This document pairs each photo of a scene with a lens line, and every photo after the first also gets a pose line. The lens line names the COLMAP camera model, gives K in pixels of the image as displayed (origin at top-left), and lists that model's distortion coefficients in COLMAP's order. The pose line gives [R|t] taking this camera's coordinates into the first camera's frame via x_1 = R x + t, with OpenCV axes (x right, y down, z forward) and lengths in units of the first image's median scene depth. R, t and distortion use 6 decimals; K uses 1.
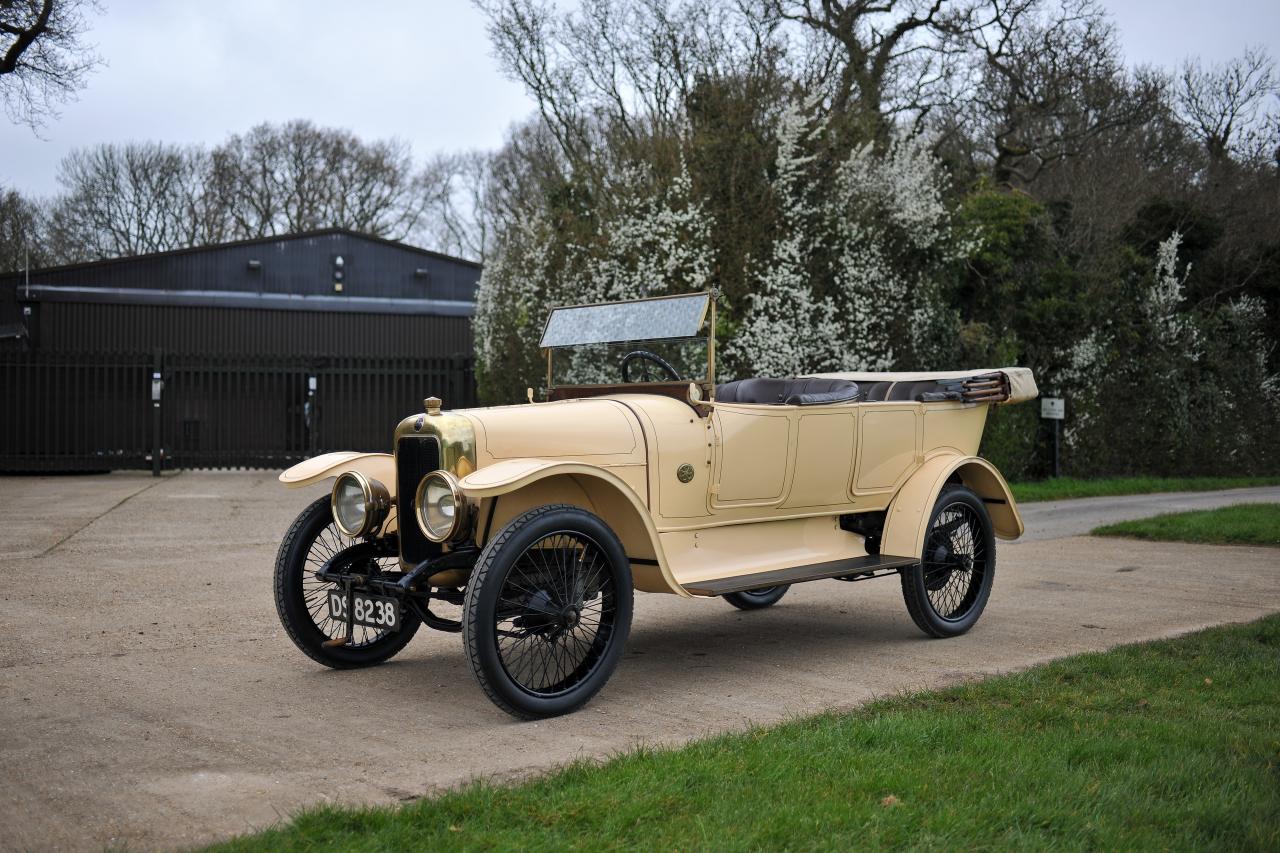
lens RADIAL K [[1401.1, 0, 613.8], [0, 1401.1, 444.7], [0, 0, 1]] dist [-0.080924, 0.000000]
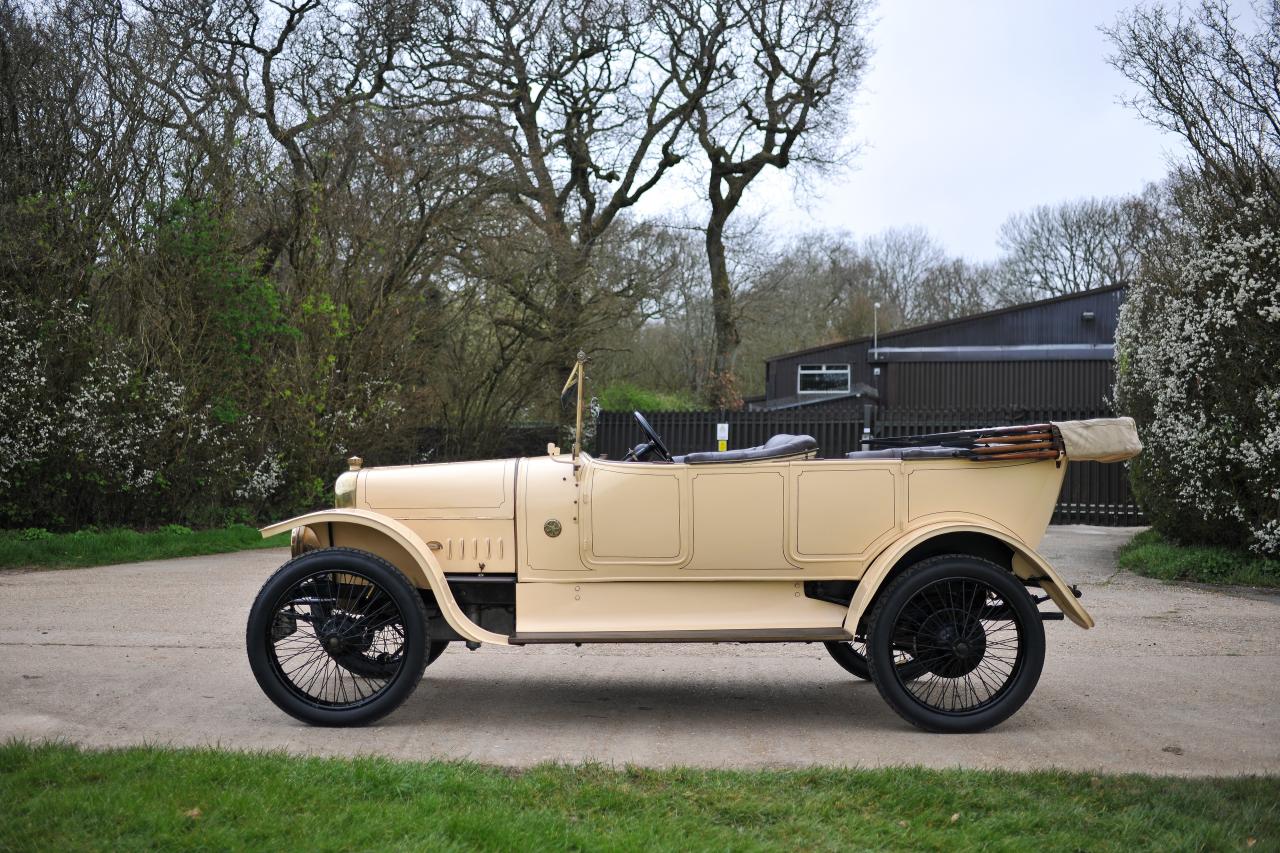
lens RADIAL K [[1401.1, 0, 649.1], [0, 1401.1, 429.9], [0, 0, 1]] dist [-0.080924, 0.000000]
pose [[0.717617, -0.013802, -0.696302, 0.356518], [-0.018729, 0.999060, -0.039106, -0.005735], [0.696187, 0.041104, 0.716683, 0.124224]]
